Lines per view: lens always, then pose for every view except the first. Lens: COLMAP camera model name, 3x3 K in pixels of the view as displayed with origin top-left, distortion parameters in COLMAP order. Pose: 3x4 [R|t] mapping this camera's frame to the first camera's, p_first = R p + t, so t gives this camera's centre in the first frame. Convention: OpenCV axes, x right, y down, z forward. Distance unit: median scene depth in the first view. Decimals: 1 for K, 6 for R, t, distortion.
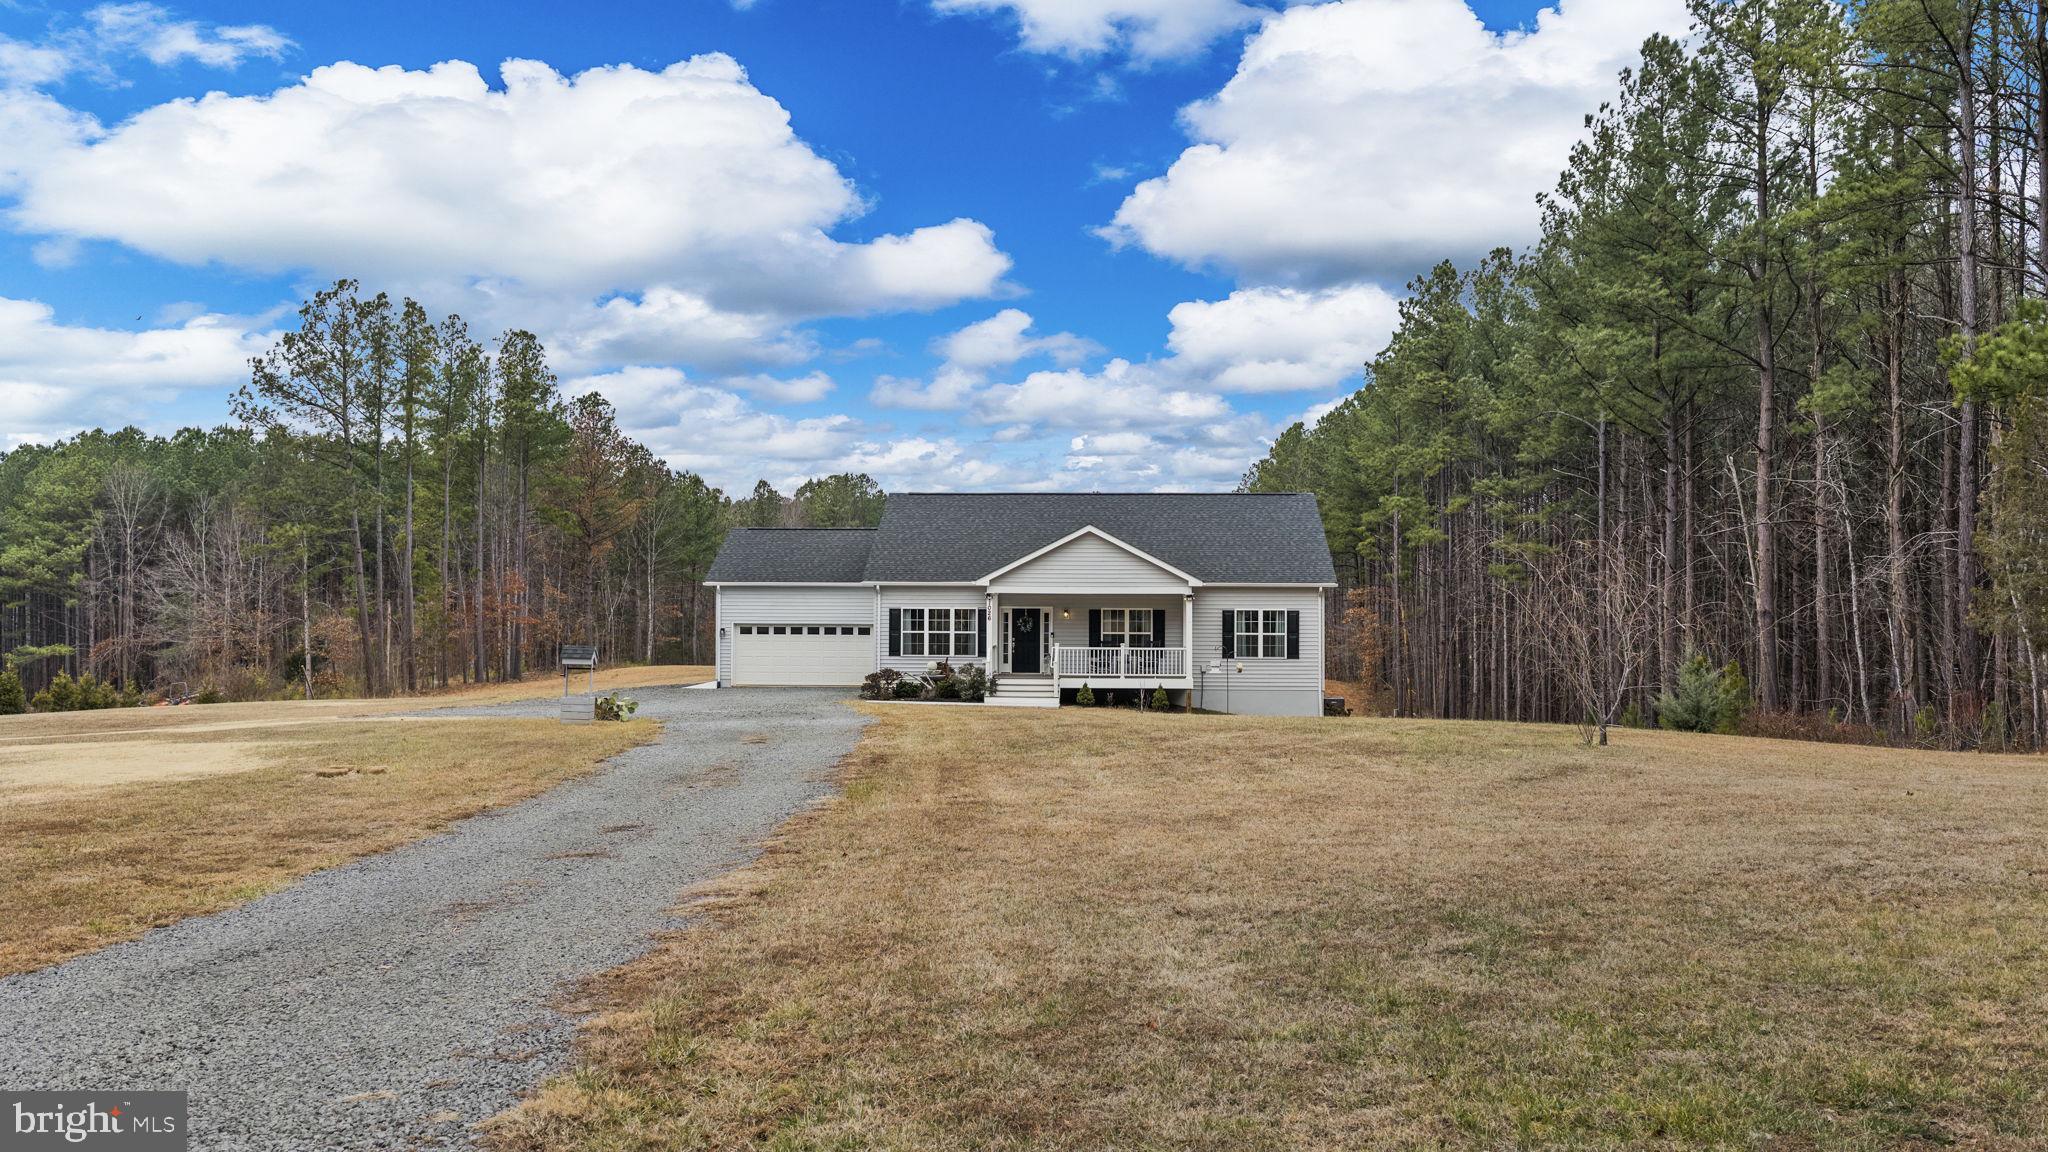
lens RADIAL K [[1680.7, 0, 1024.0], [0, 1680.7, 576.0], [0, 0, 1]] dist [-0.065379, -0.000008]
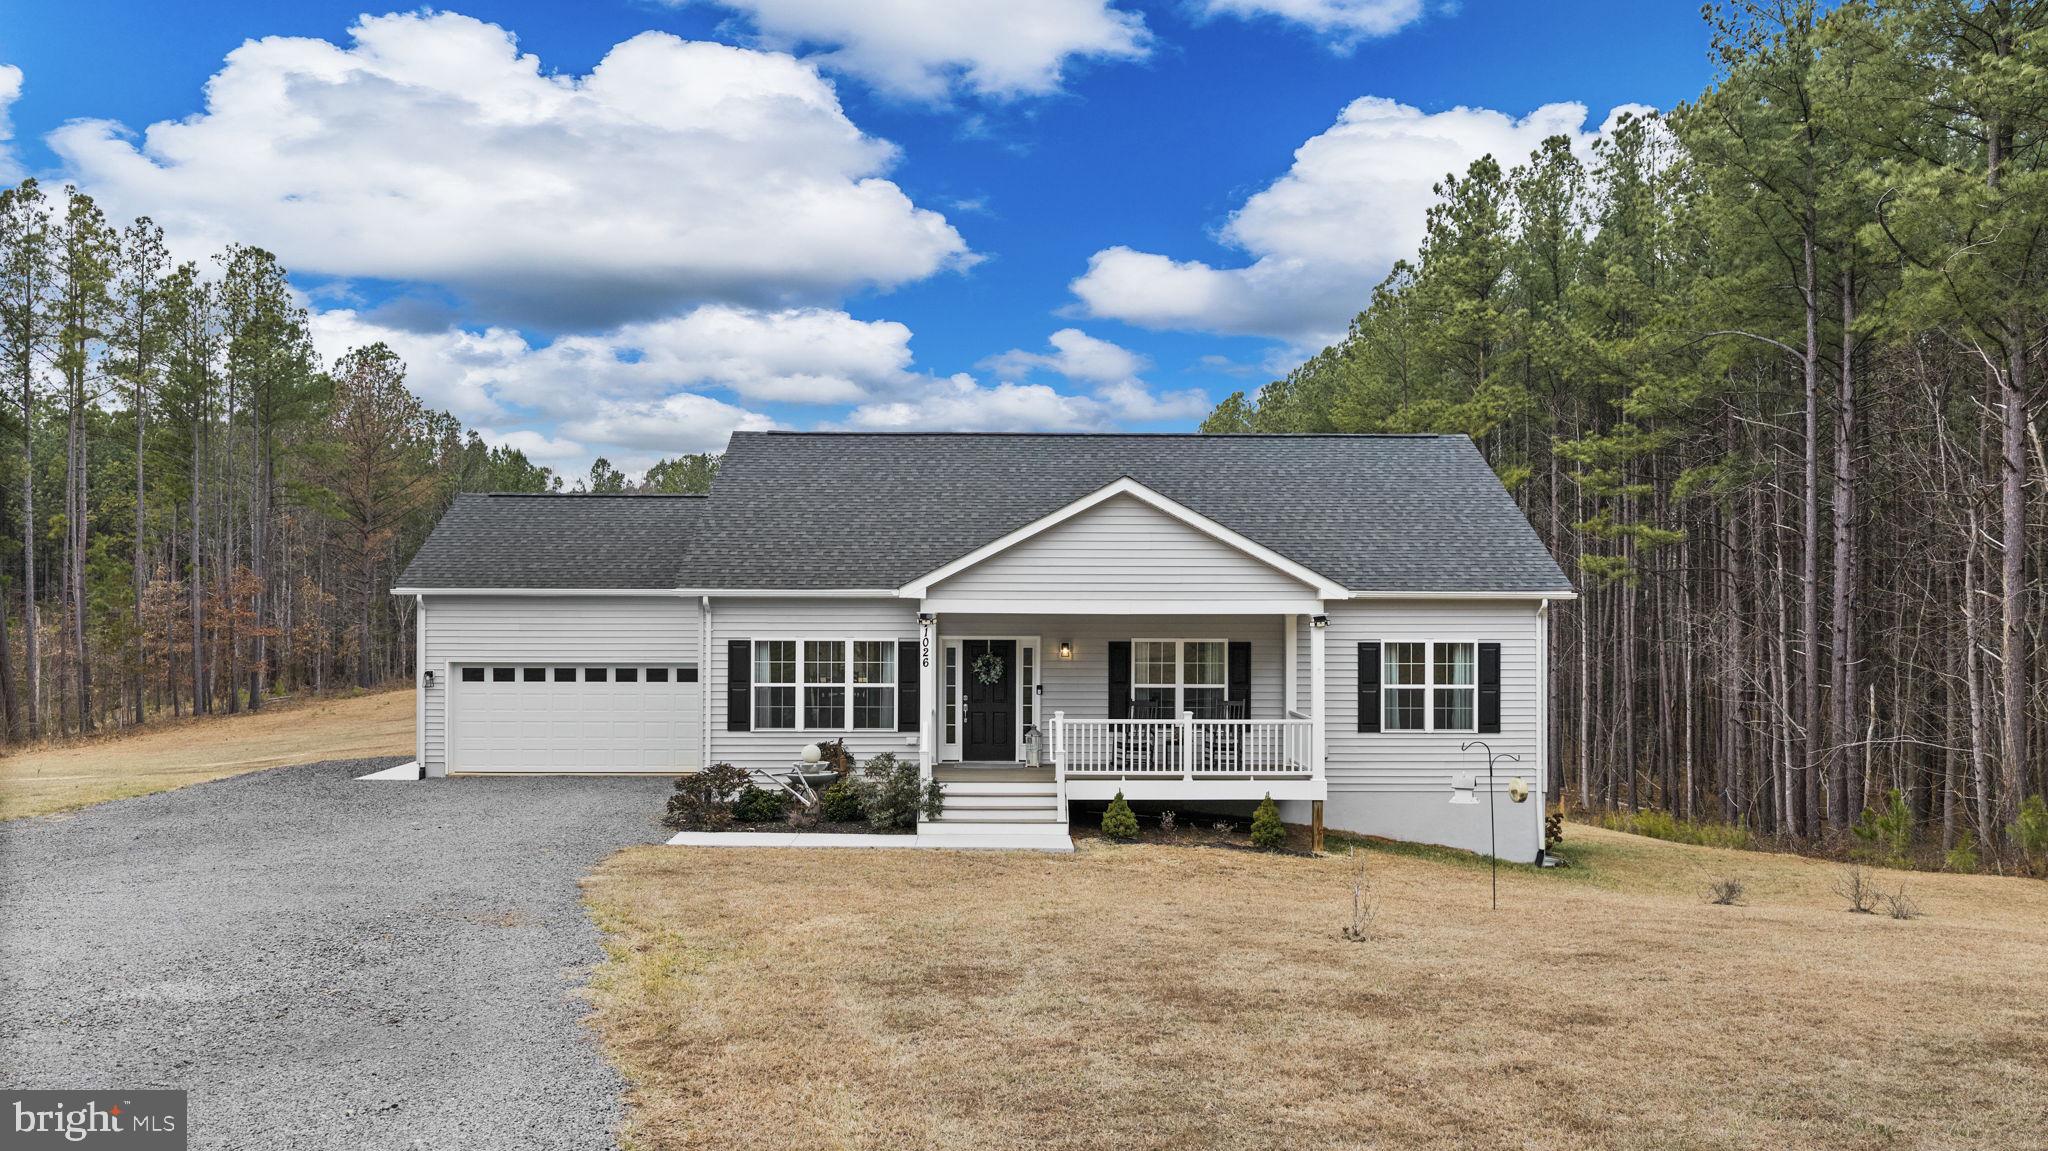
lens RADIAL K [[1705.3, 0, 1024.0], [0, 1705.3, 575.5], [0, 0, 1]] dist [0.002361, -0.001110]
pose [[0.997193, -0.000366, 0.074876, -0.028193], [0.000131, 0.999995, 0.003138, -0.002556], [-0.074877, -0.003119, 0.997188, 0.464829]]
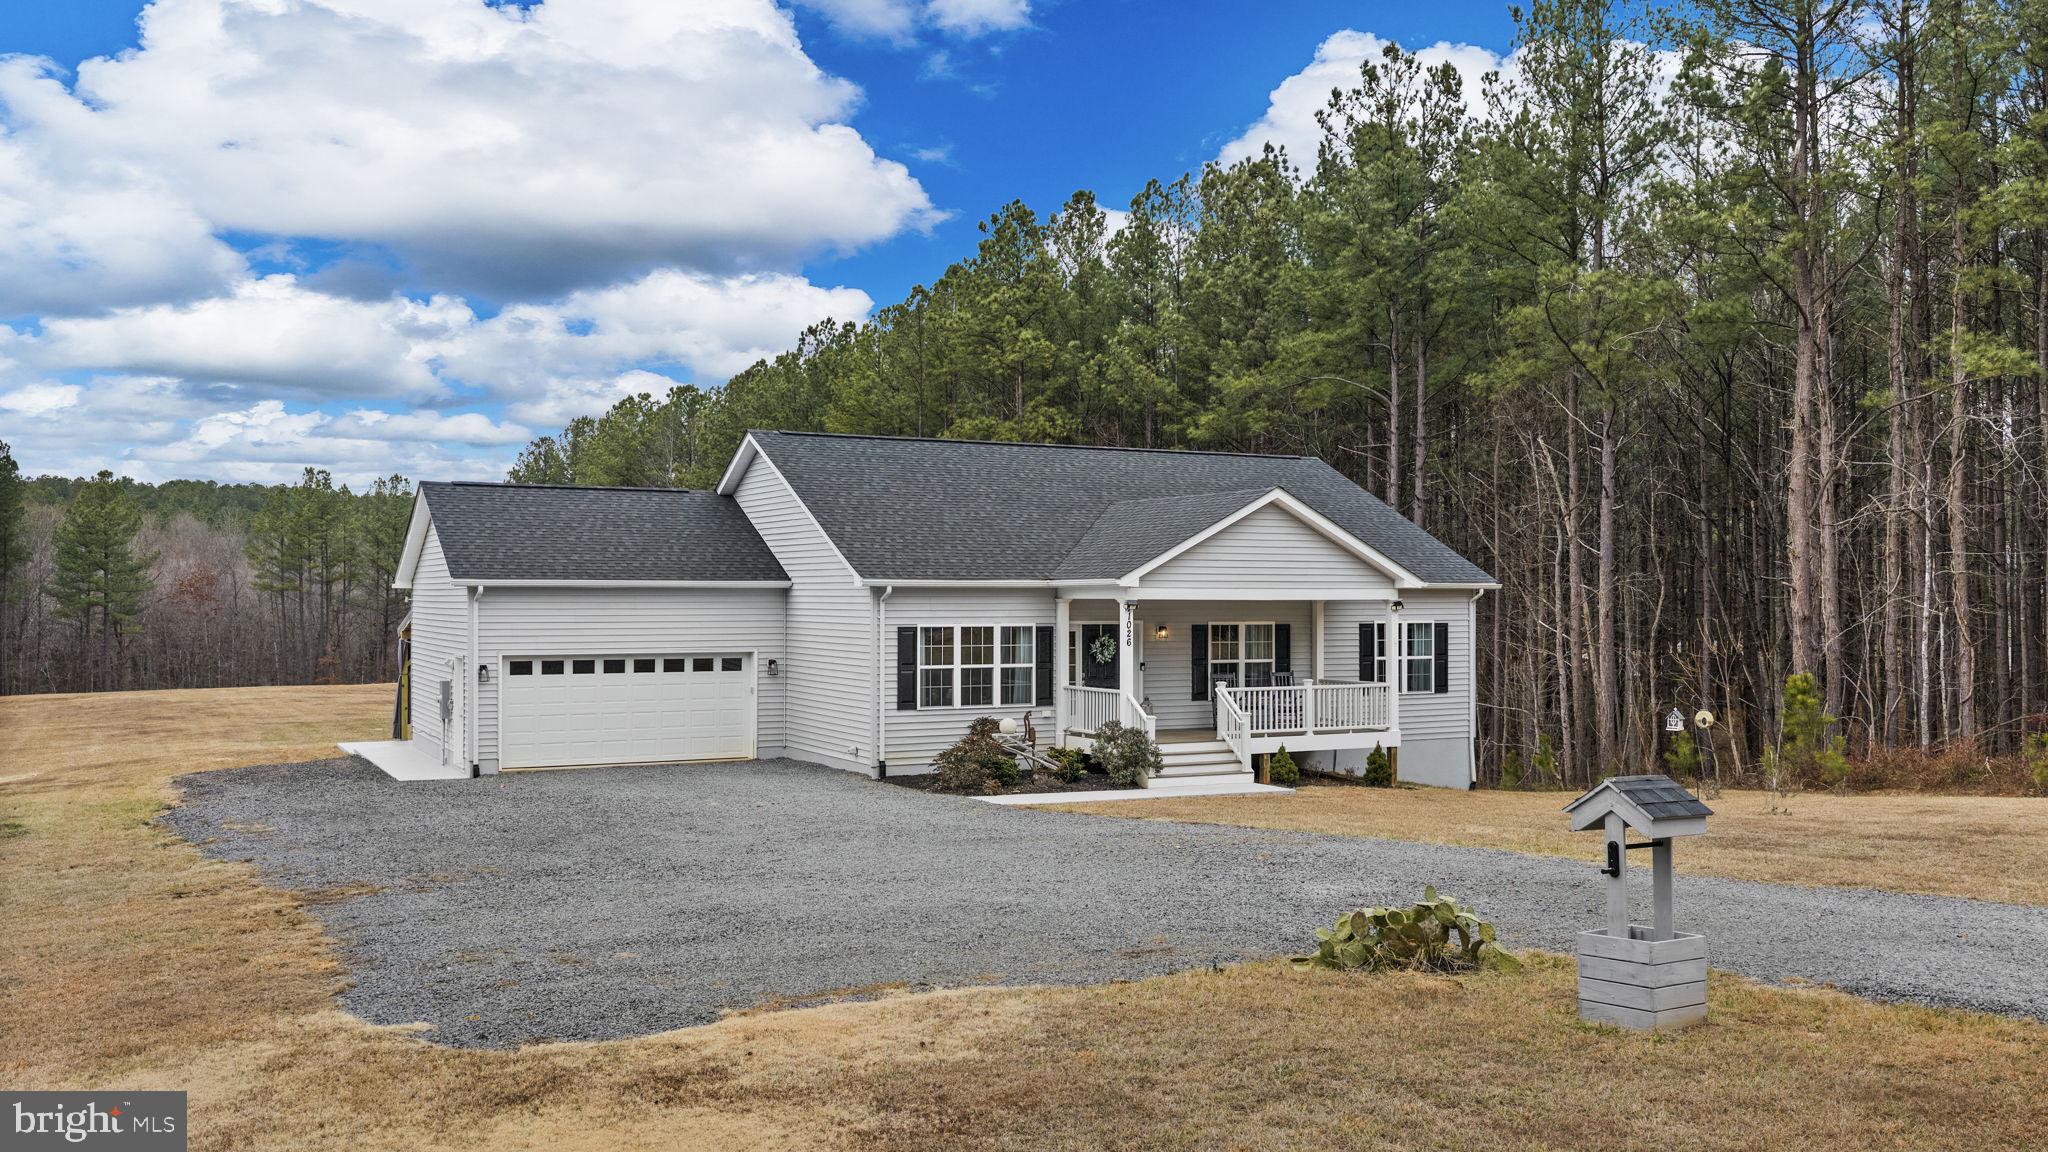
lens RADIAL K [[1705.3, 0, 1024.0], [0, 1705.3, 576.0], [0, 0, 1]] dist [0.002361, -0.001110]
pose [[0.858819, 0.003055, 0.512270, -0.342369], [-0.003805, 0.999993, 0.000415, 0.001656], [-0.512265, -0.002306, 0.858824, 0.482942]]
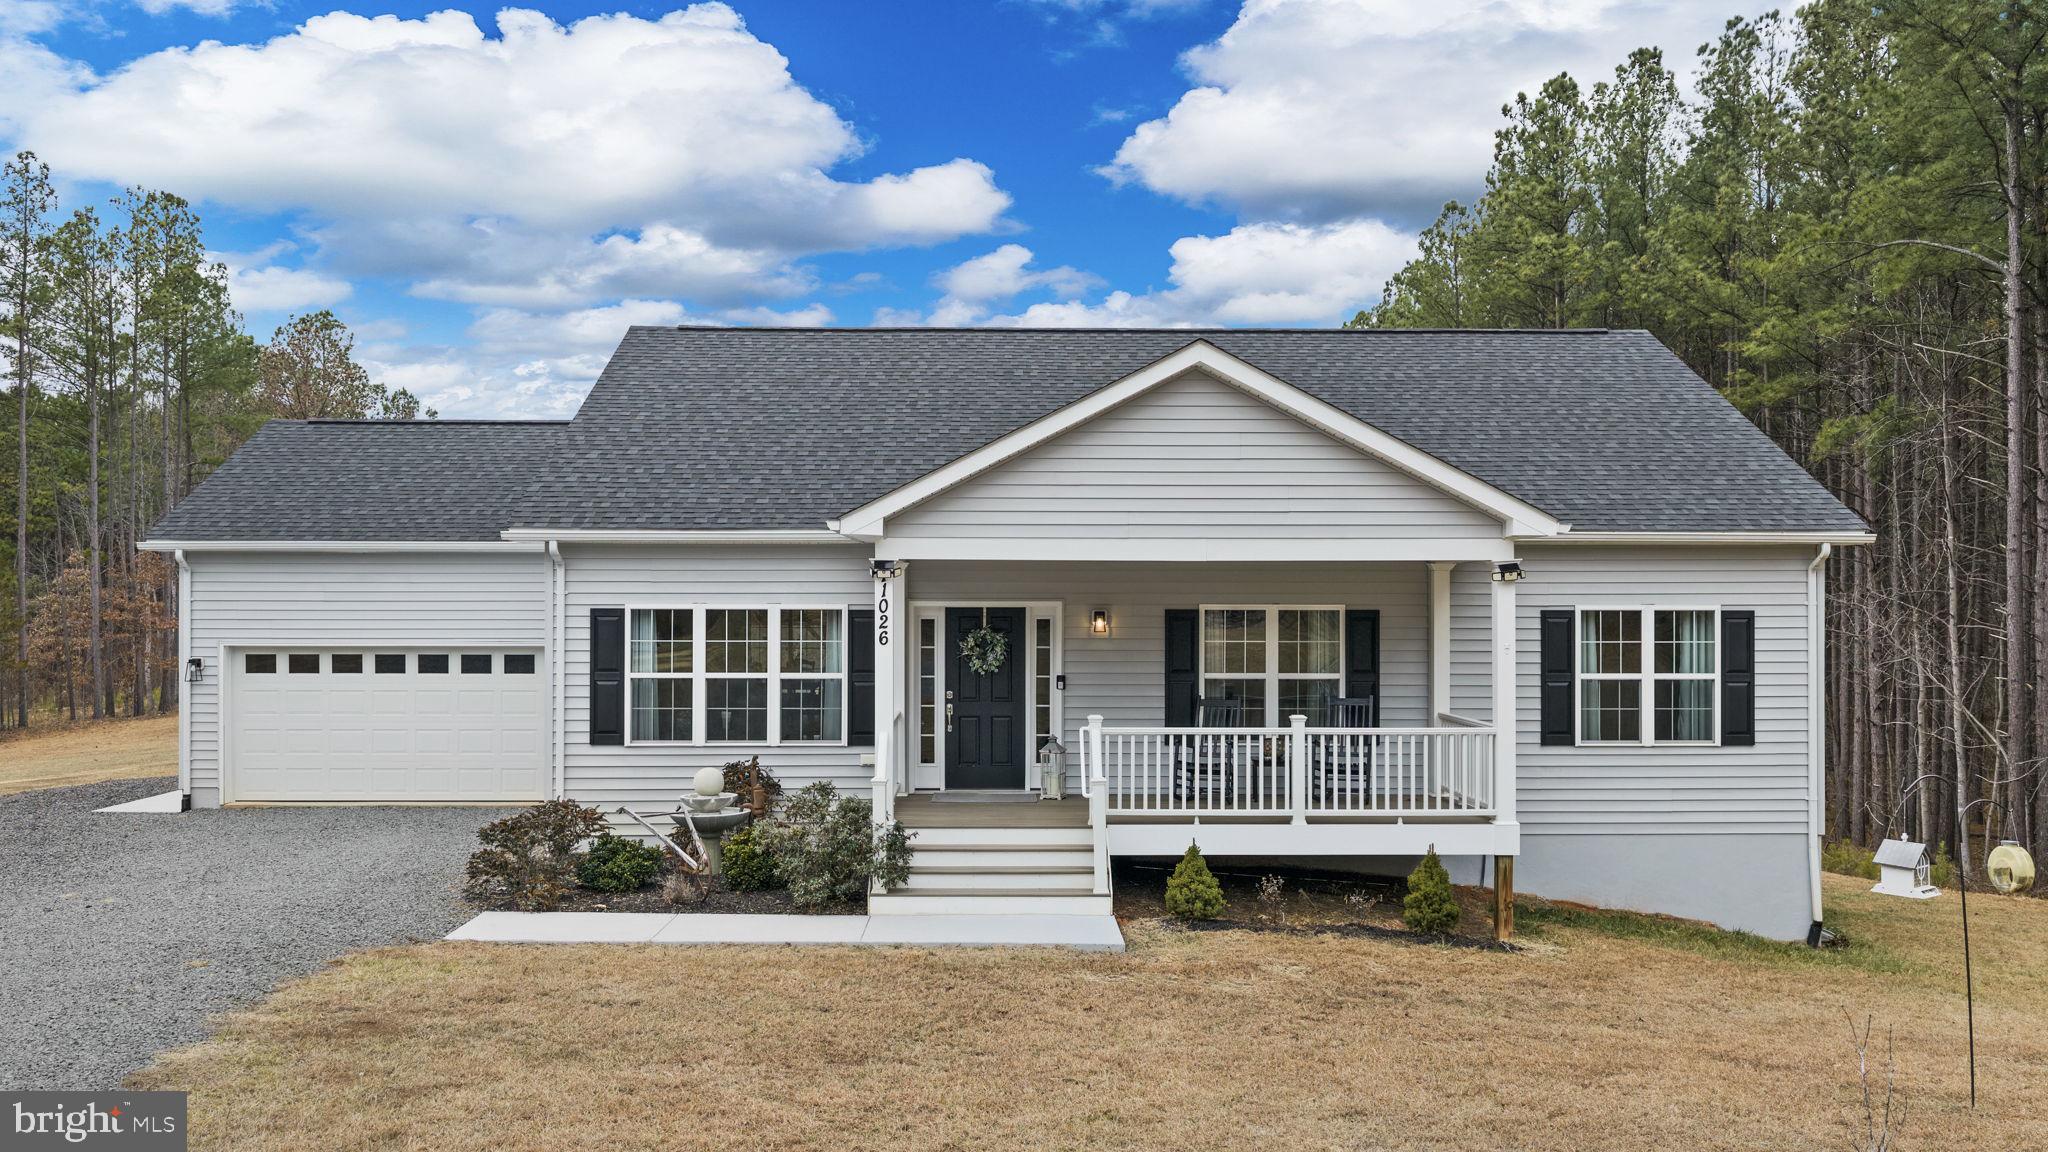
lens RADIAL K [[1705.3, 0, 1024.0], [0, 1705.3, 576.0], [0, 0, 1]] dist [0.002361, -0.001110]
pose [[0.997263, -0.002183, 0.073909, -0.017104], [0.001930, 0.999992, 0.003486, 0.011693], [-0.073916, -0.003333, 0.997259, 0.645452]]
